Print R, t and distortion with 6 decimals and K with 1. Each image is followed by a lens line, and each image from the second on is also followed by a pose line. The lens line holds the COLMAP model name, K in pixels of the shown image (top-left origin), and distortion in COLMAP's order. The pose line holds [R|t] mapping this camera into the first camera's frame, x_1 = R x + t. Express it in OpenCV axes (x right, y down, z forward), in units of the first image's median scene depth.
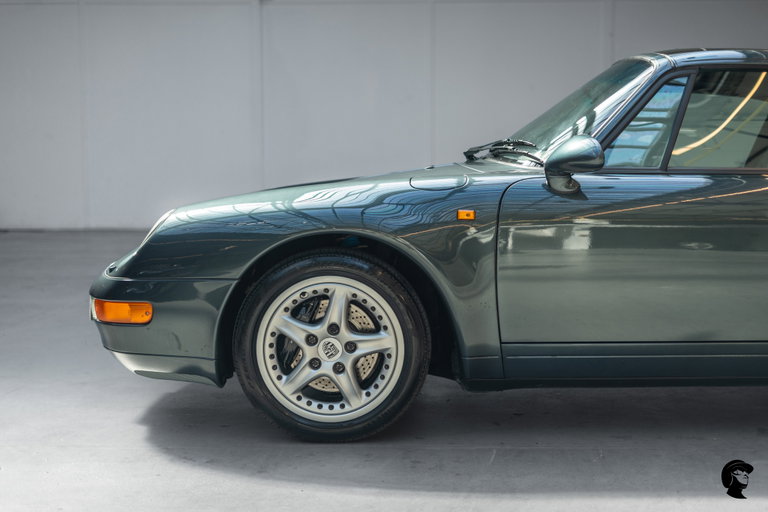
lens RADIAL K [[1145.0, 0, 384.0], [0, 1145.0, 256.0], [0, 0, 1]] dist [-0.074071, 0.038759]
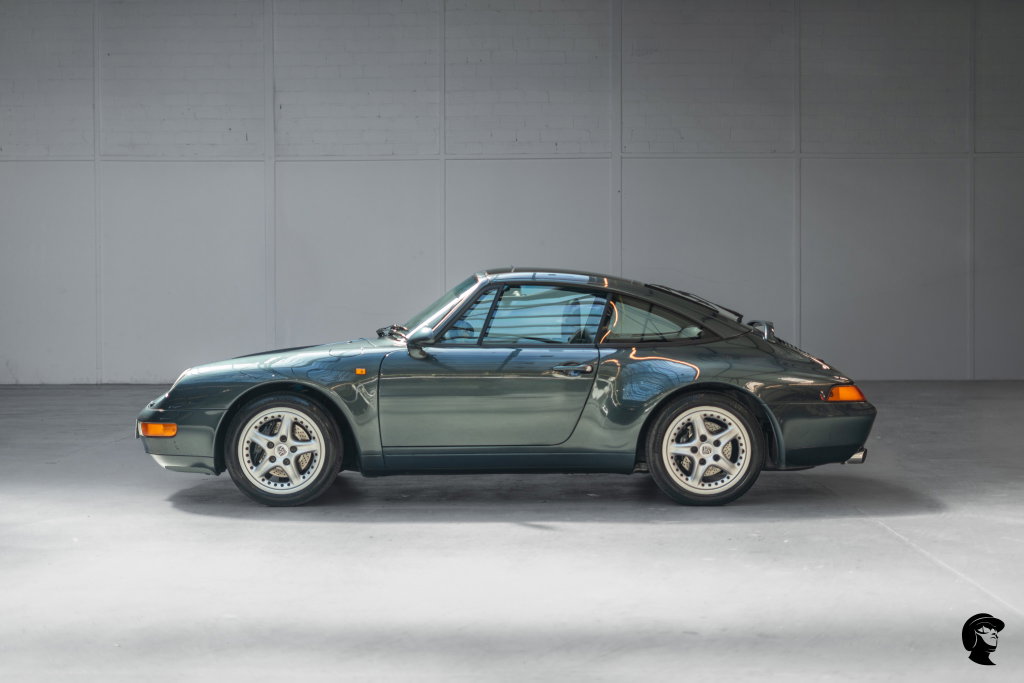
lens RADIAL K [[1526.6, 0, 512.0], [0, 1526.6, 341.5], [0, 0, 1]] dist [-0.074071, 0.038759]
pose [[0.999439, -0.001235, 0.033476, 0.218390], [0.003070, 0.998492, -0.054807, 0.044244], [-0.033358, 0.054879, 0.997936, -1.273162]]
